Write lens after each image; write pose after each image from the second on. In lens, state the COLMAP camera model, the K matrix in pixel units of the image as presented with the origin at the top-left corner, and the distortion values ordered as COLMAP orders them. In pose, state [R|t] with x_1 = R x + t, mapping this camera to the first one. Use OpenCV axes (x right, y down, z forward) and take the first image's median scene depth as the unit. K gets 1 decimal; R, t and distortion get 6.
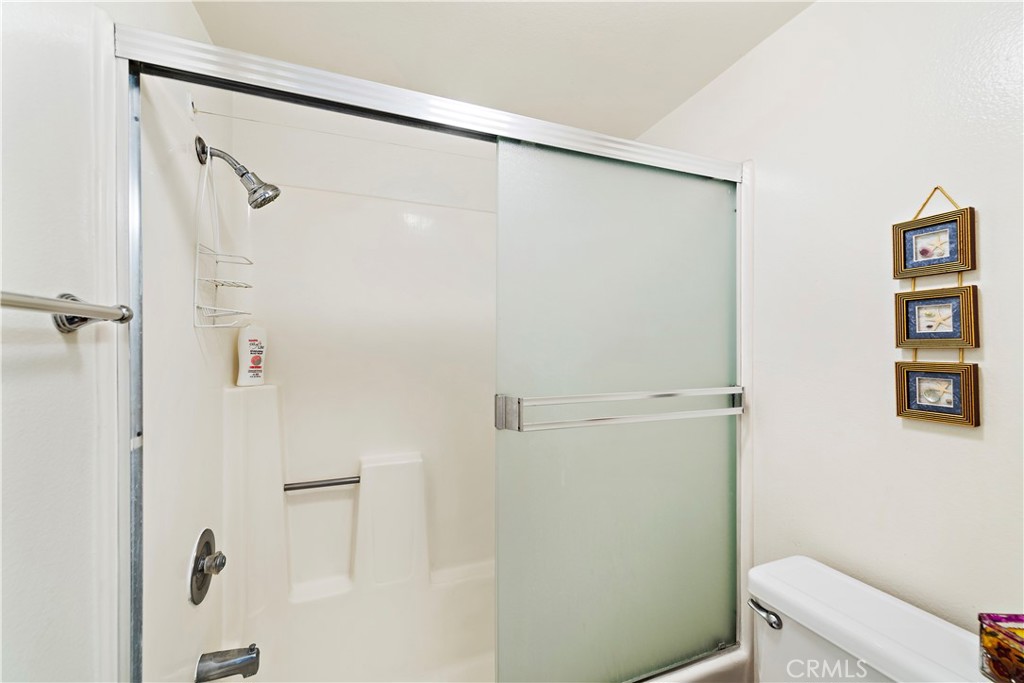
lens RADIAL K [[404.9, 0, 515.6], [0, 404.9, 340.3], [0, 0, 1]] dist [0.012515, -0.000366]
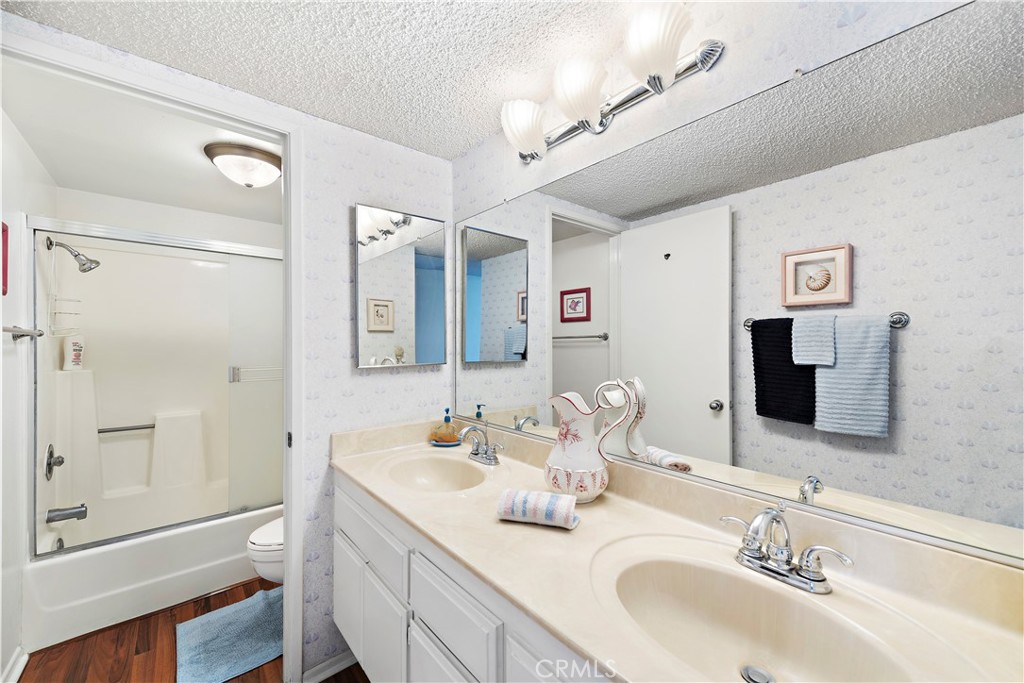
lens RADIAL K [[404.9, 0, 512.0], [0, 404.9, 340.3], [0, 0, 1]] dist [0.012515, -0.000366]
pose [[0.942514, -0.003577, 0.334146, 0.498538], [0.006009, 0.999962, -0.006246, 0.009184], [-0.334111, 0.007895, 0.942501, -1.220436]]
